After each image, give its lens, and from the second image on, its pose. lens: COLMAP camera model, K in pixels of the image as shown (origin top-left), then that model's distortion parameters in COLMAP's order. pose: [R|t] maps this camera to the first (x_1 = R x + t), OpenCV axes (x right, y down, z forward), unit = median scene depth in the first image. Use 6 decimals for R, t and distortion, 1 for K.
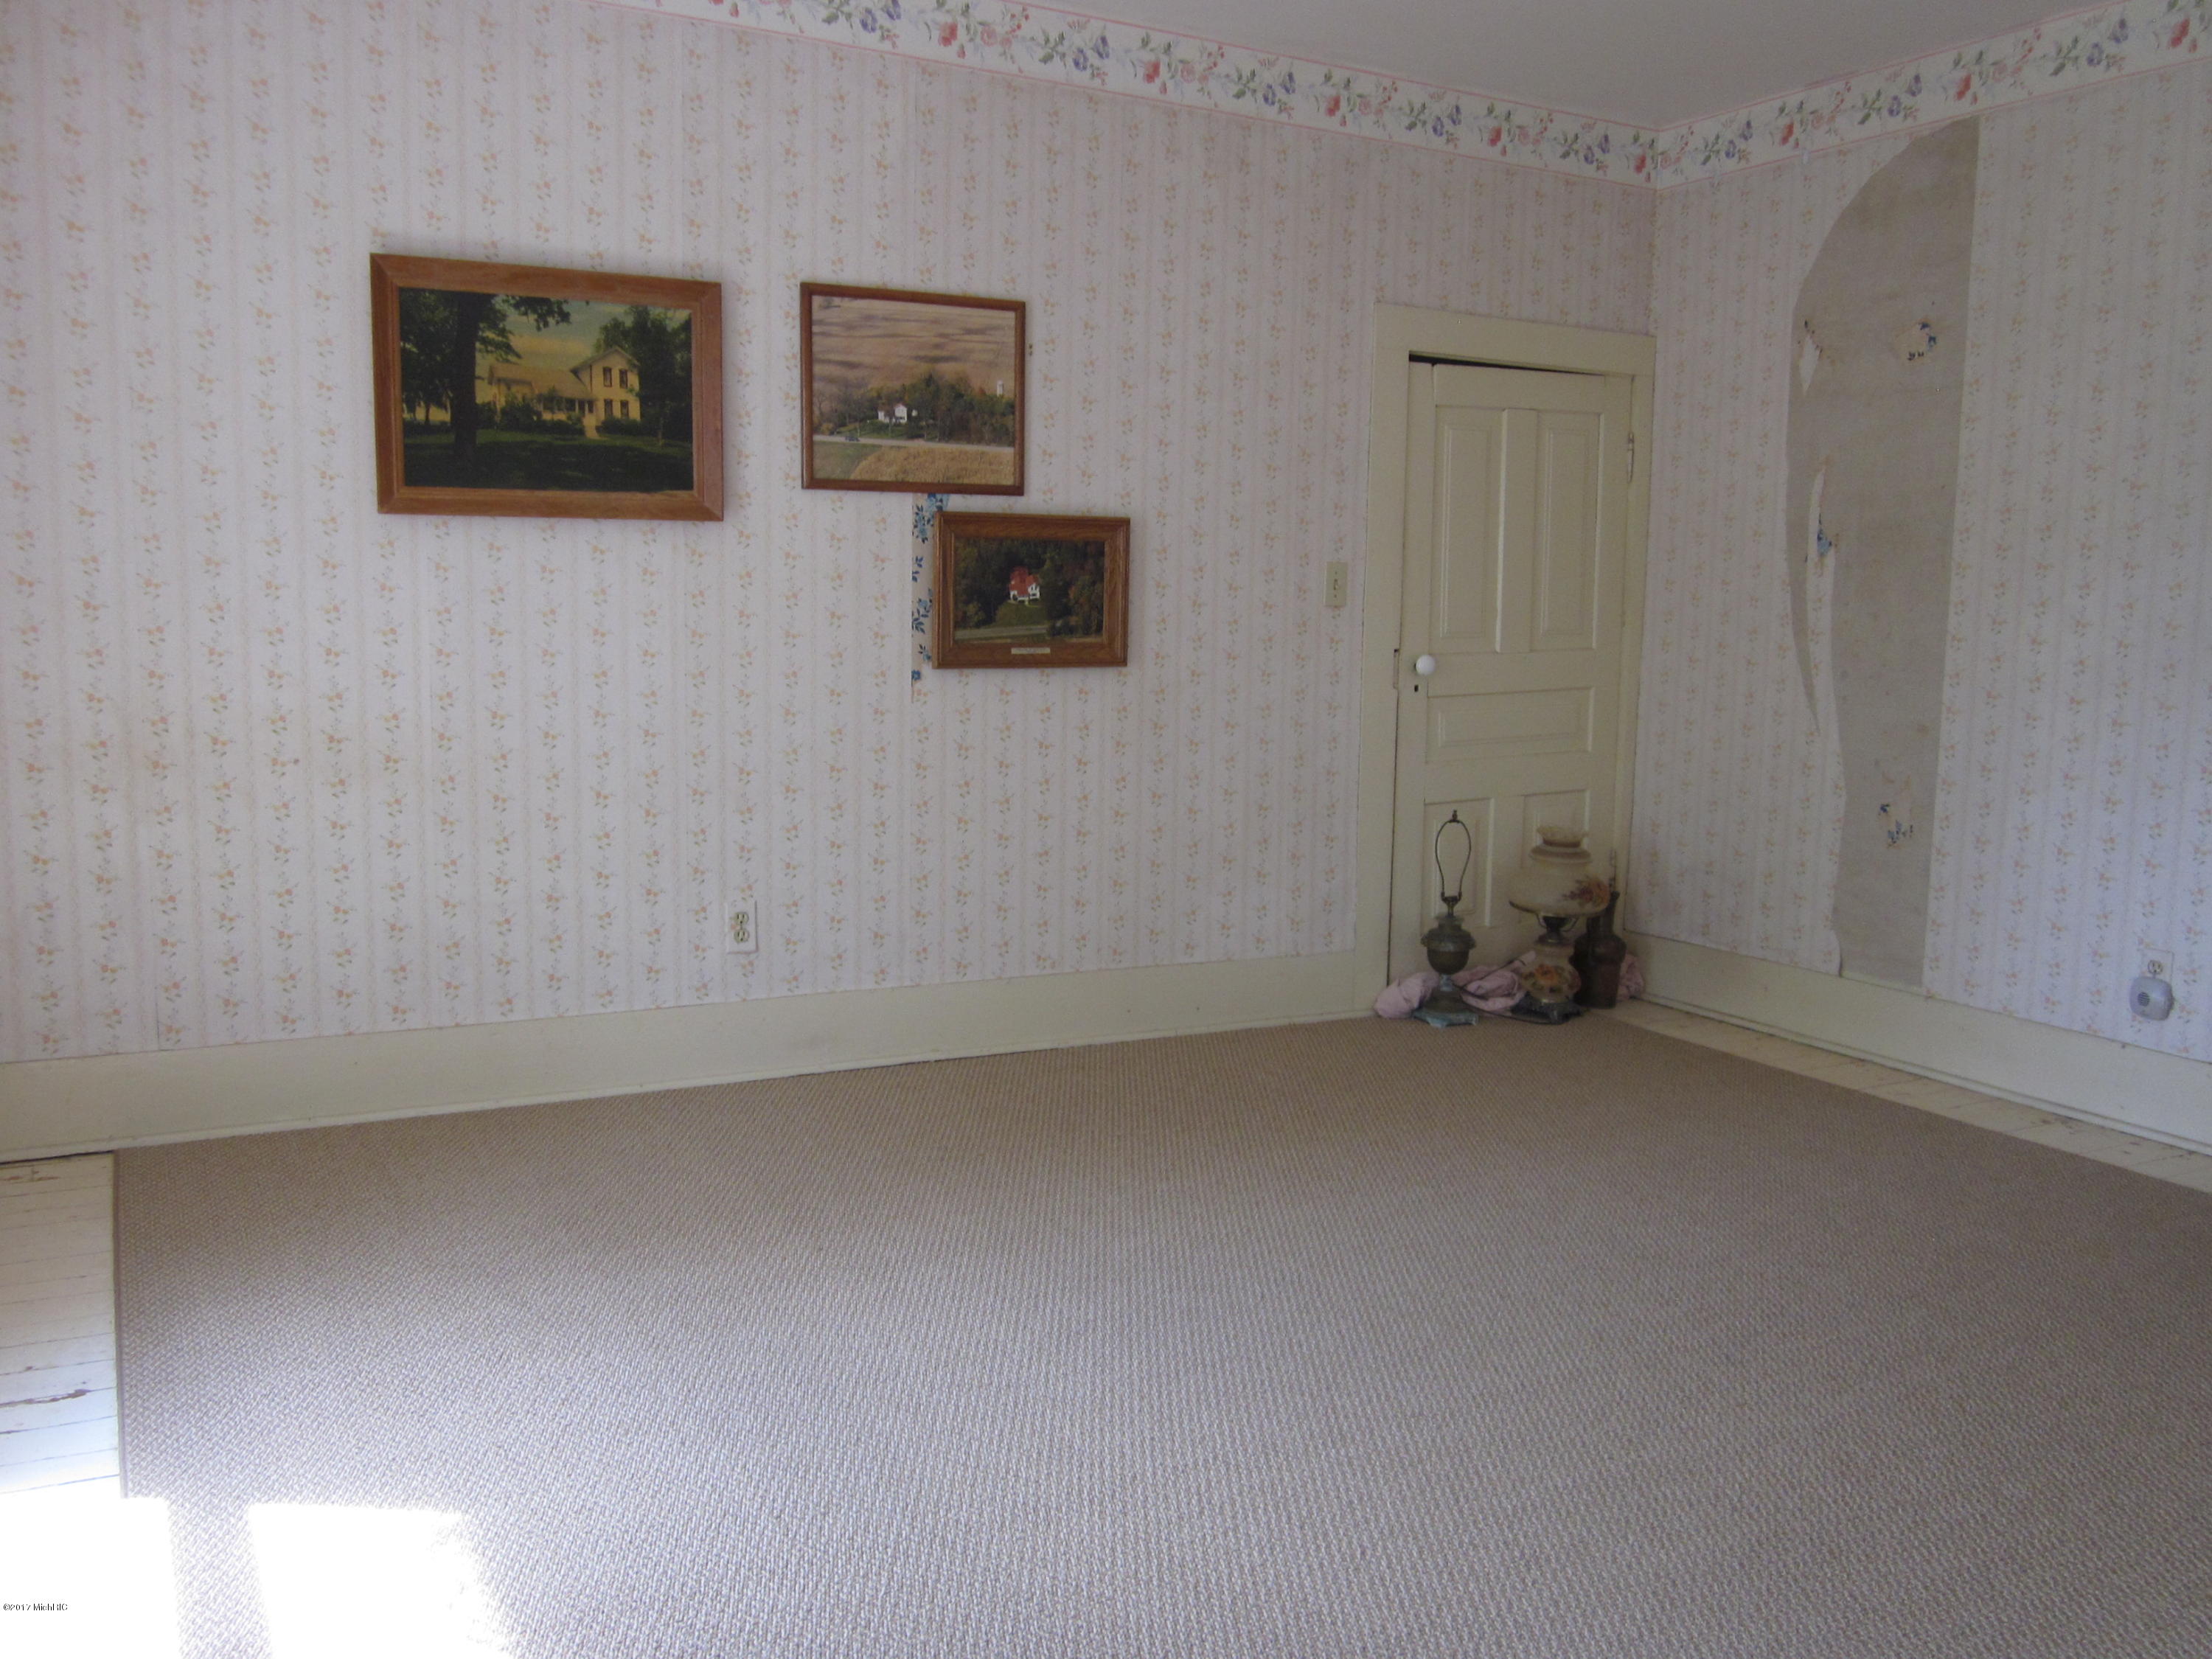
lens RADIAL K [[1829.9, 0, 1106.5], [0, 1829.9, 837.4], [0, 0, 1]] dist [-0.037073, 0.001592]
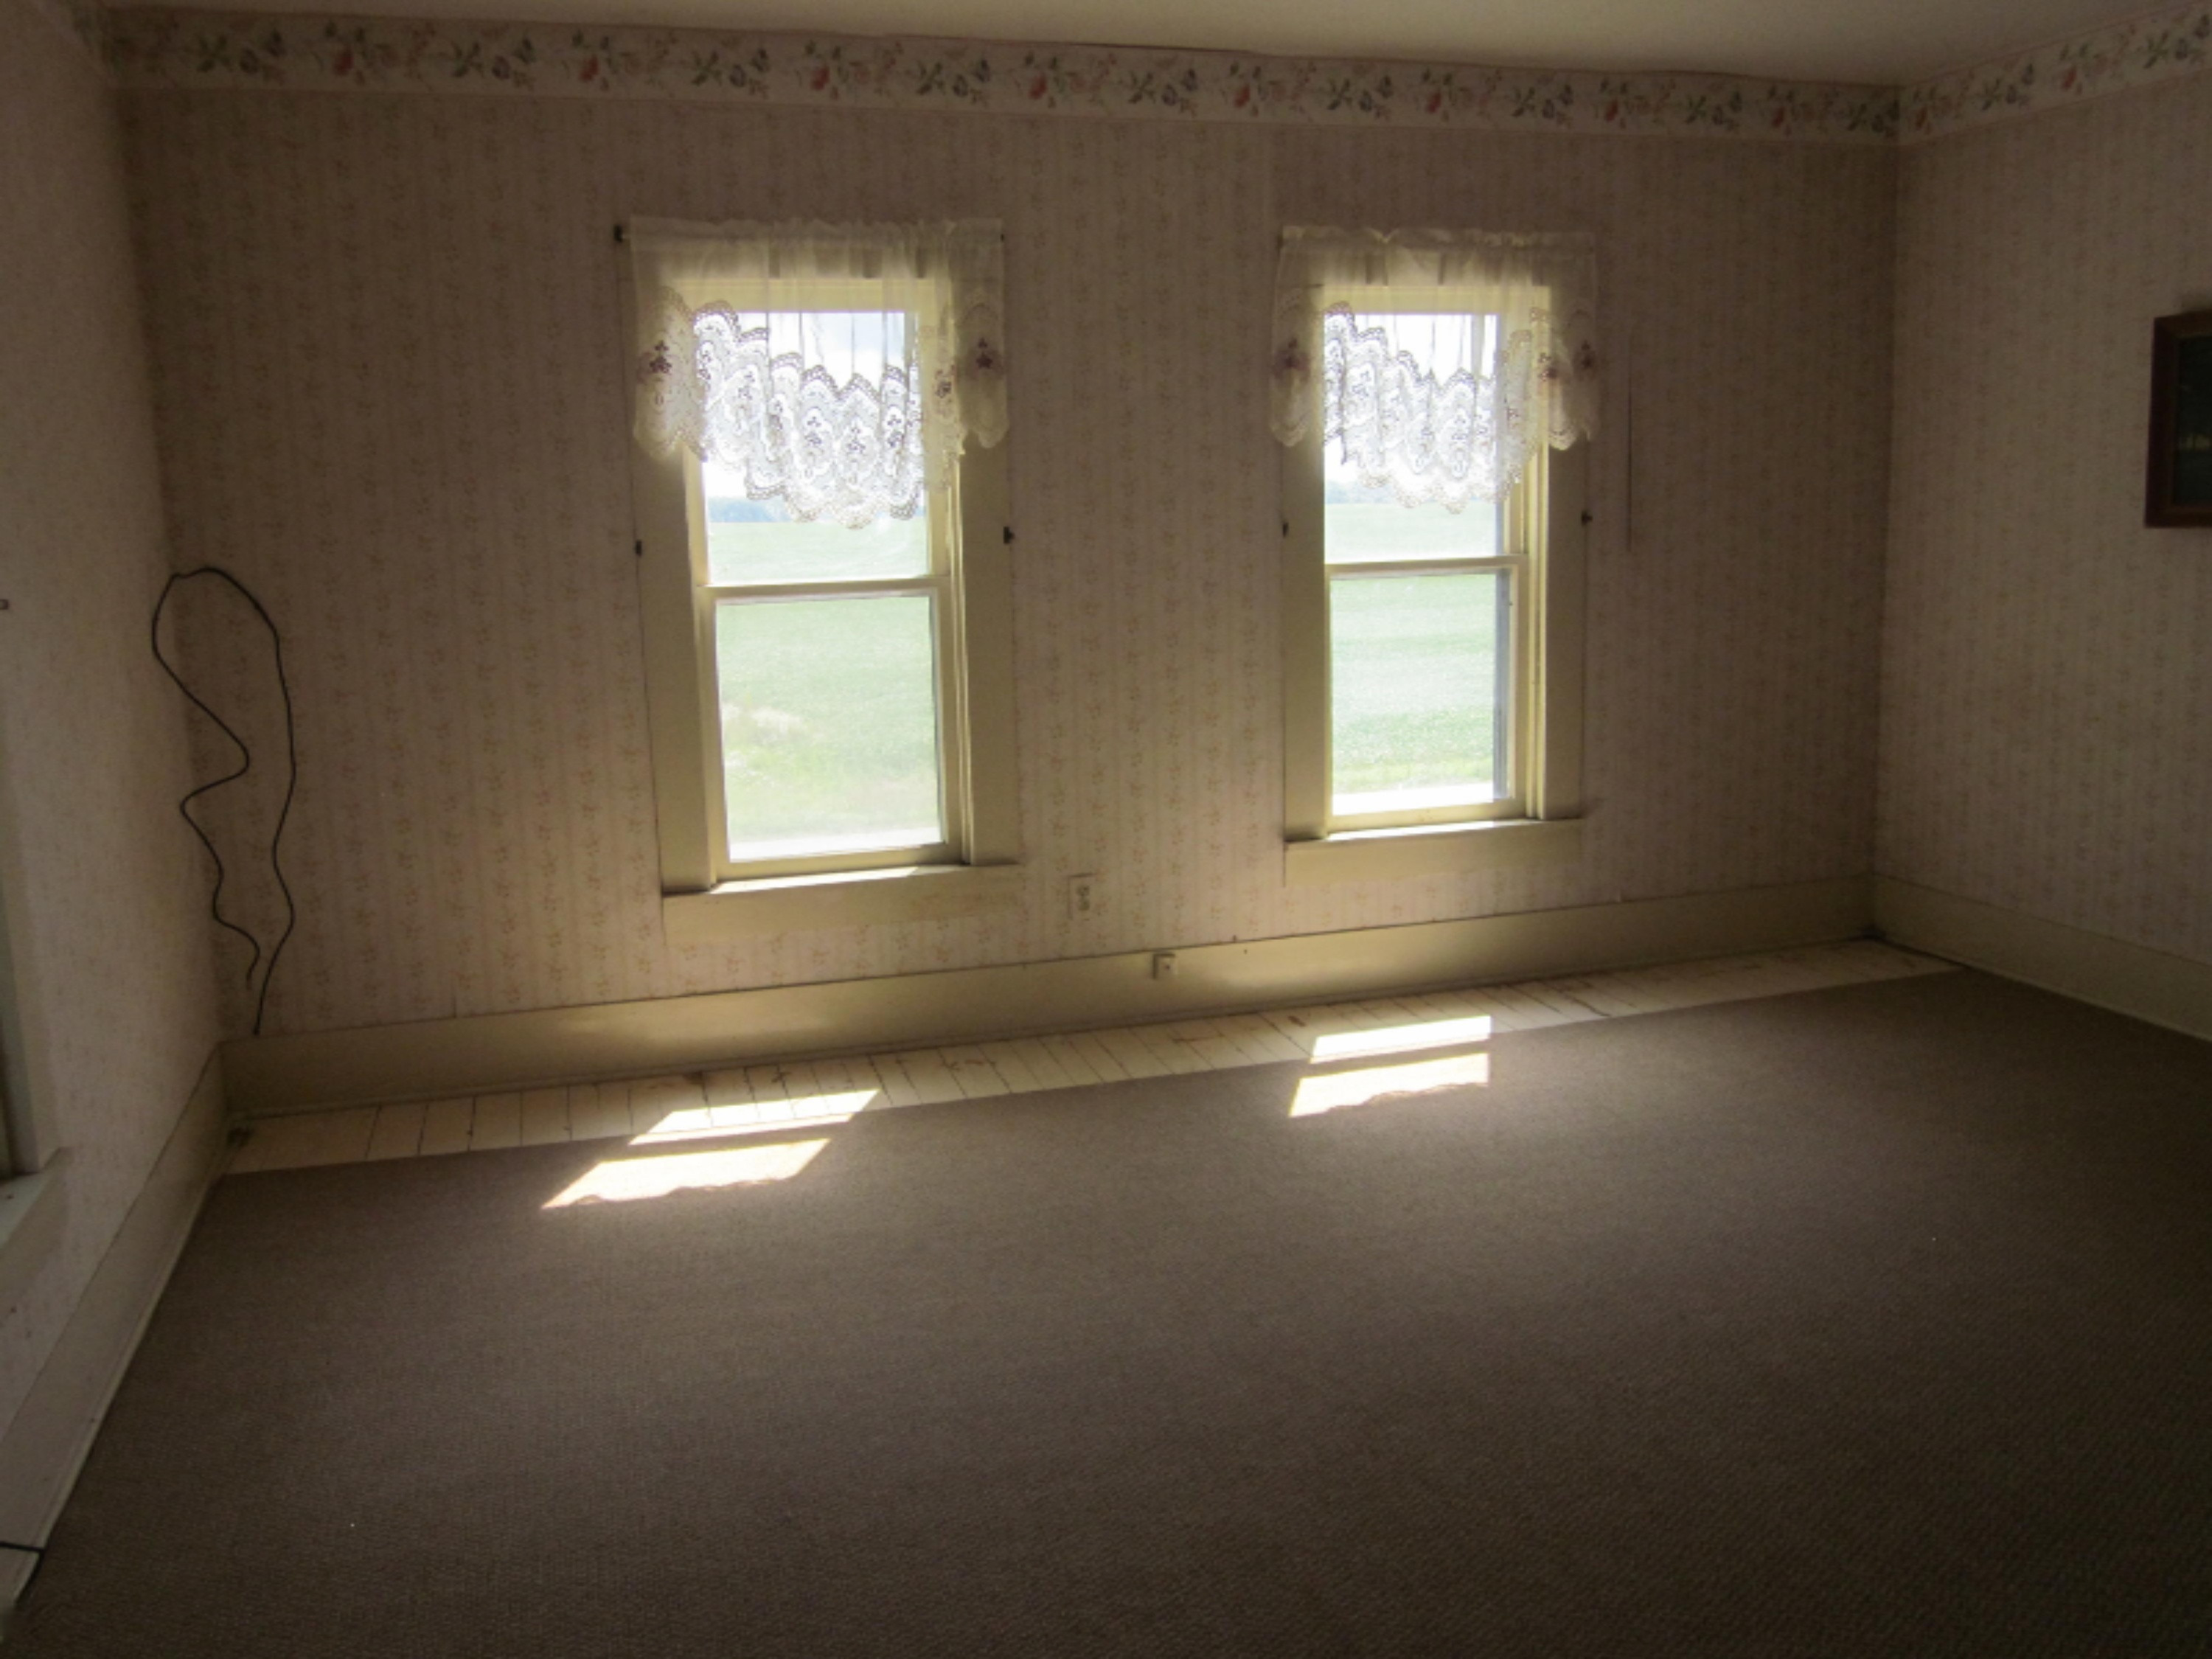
lens RADIAL K [[1866.0, 0, 1113.0], [0, 1866.0, 829.1], [0, 0, 1]] dist [-0.026326, -0.004955]
pose [[-0.202855, 0.161234, -0.965843, 0.871050], [-0.089535, 0.979165, 0.182263, -0.125937], [0.975107, 0.123449, -0.184192, 0.498790]]
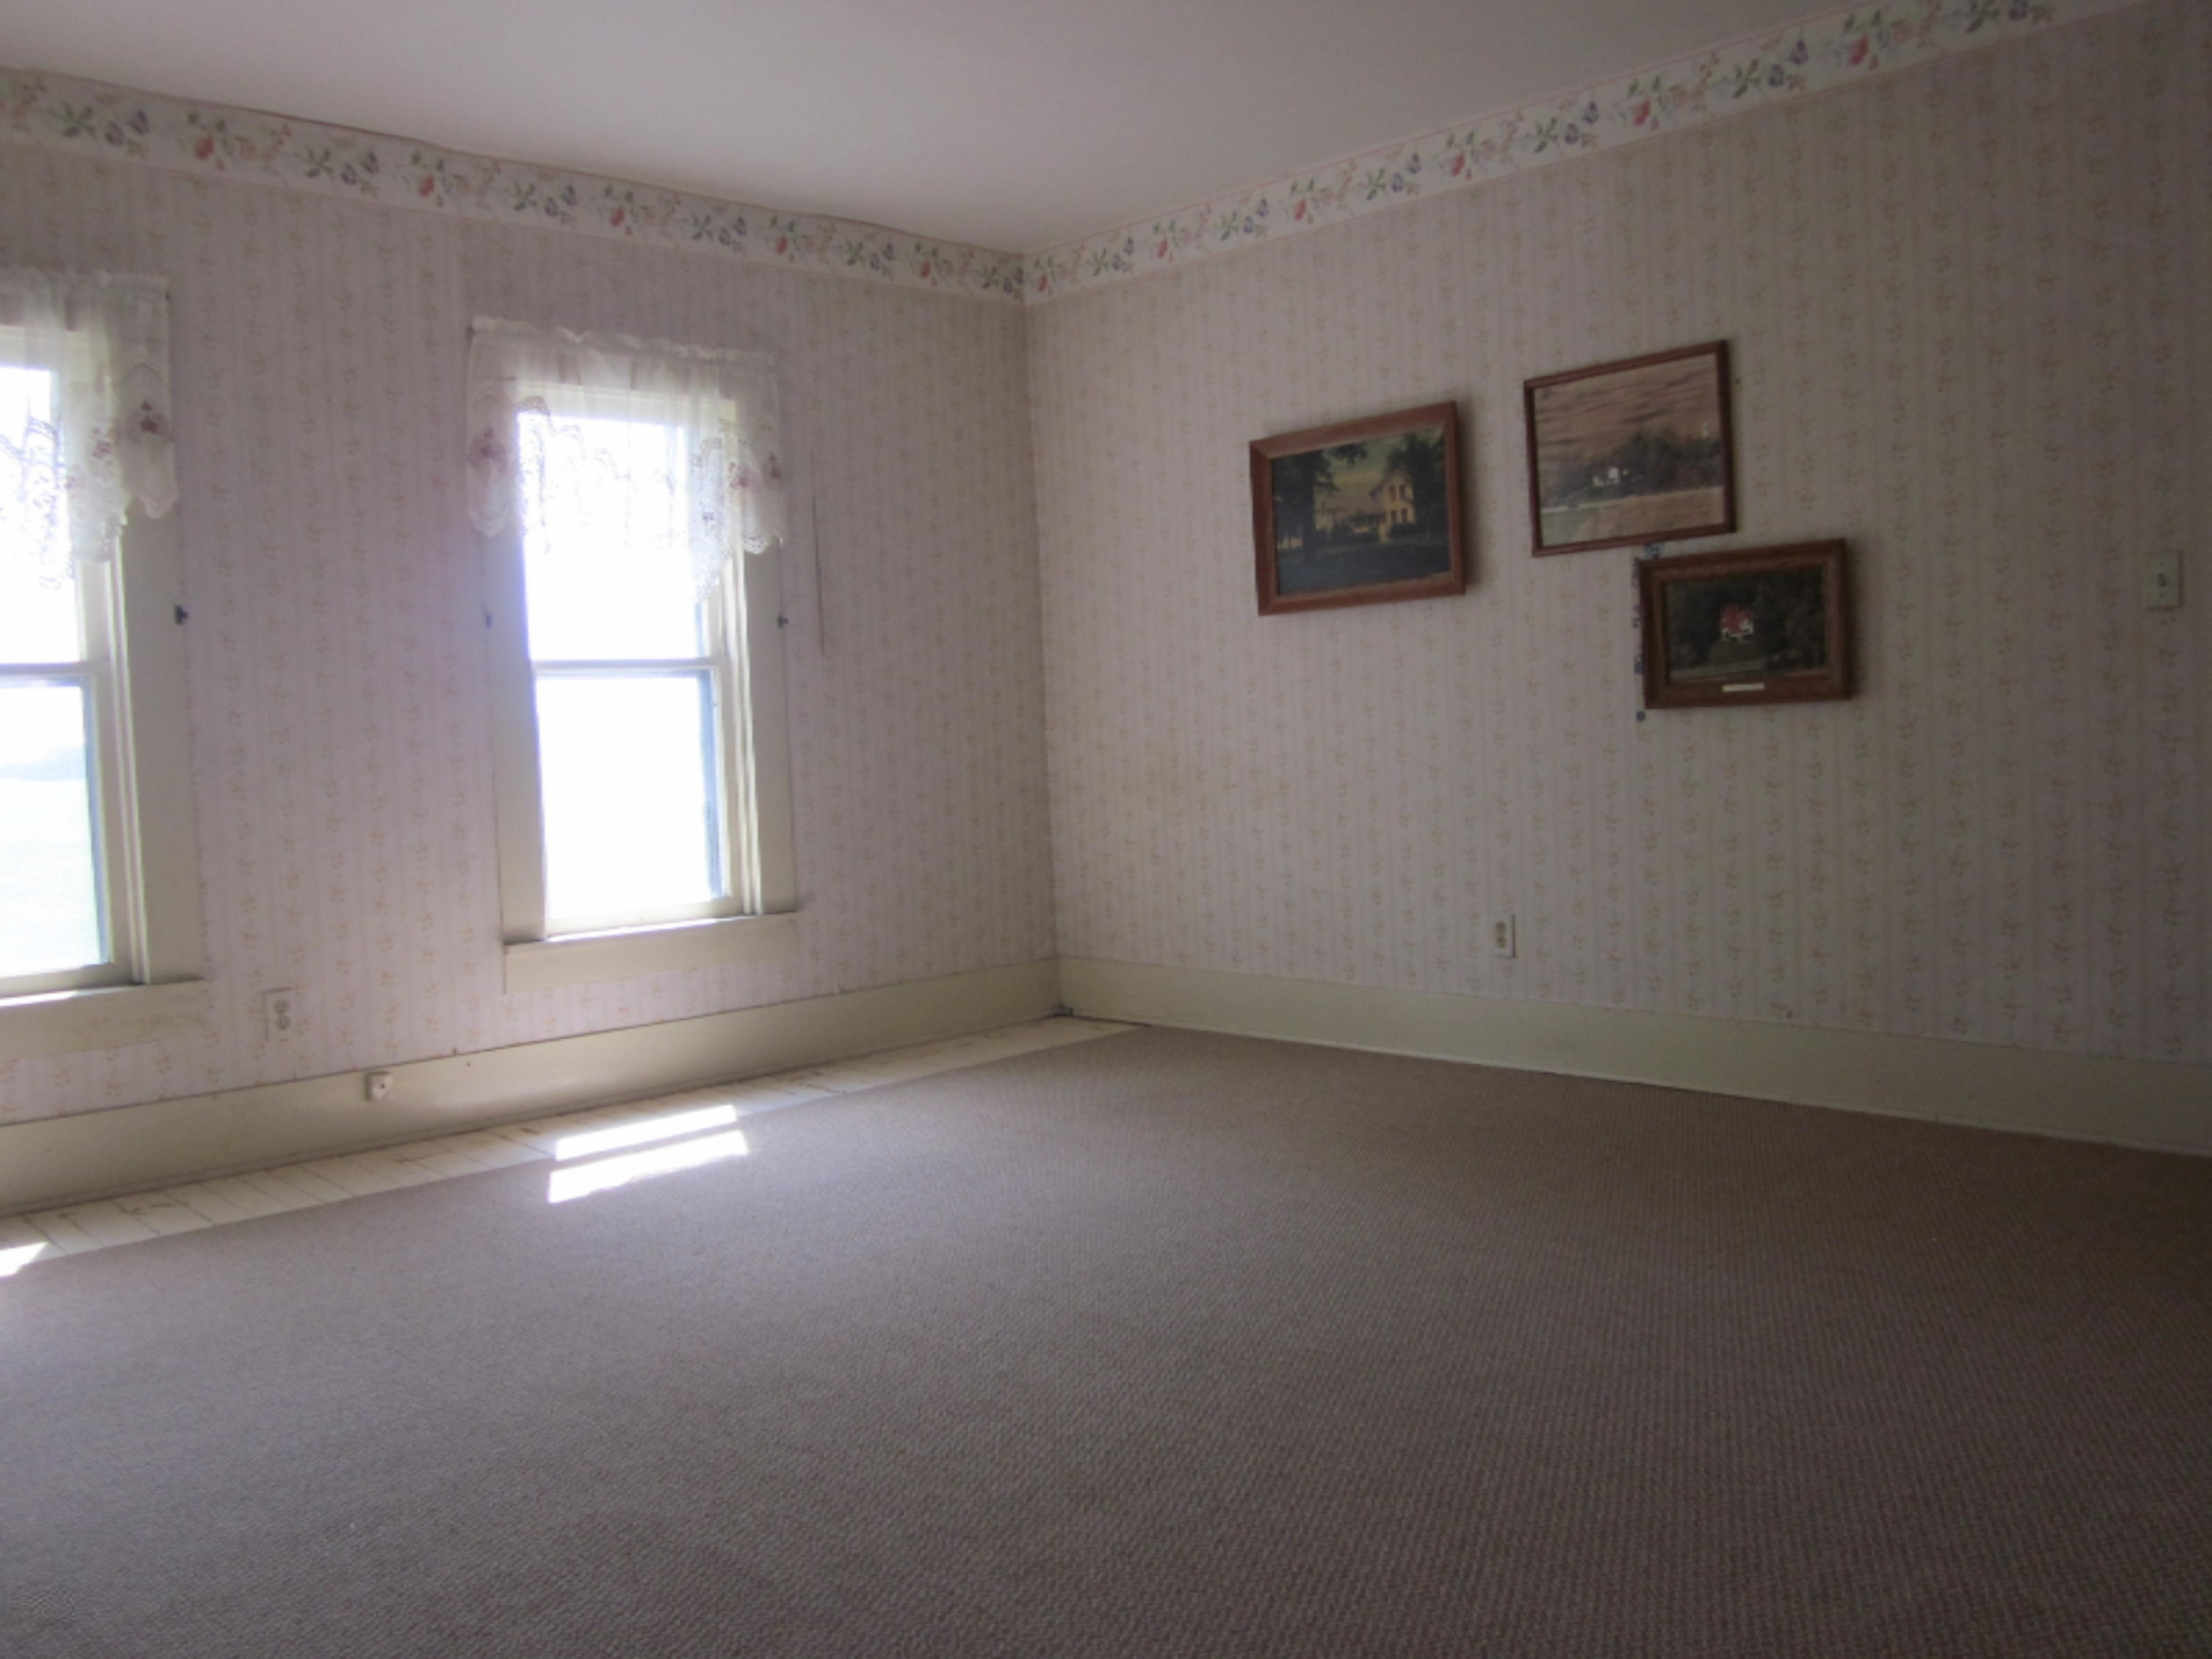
lens RADIAL K [[1866.0, 0, 1113.4], [0, 1866.0, 815.2], [0, 0, 1]] dist [-0.026326, -0.004955]
pose [[0.261976, 0.023917, -0.964778, 0.888556], [-0.064809, 0.997872, 0.007139, -0.019830], [0.962896, 0.060656, 0.262969, 0.441057]]
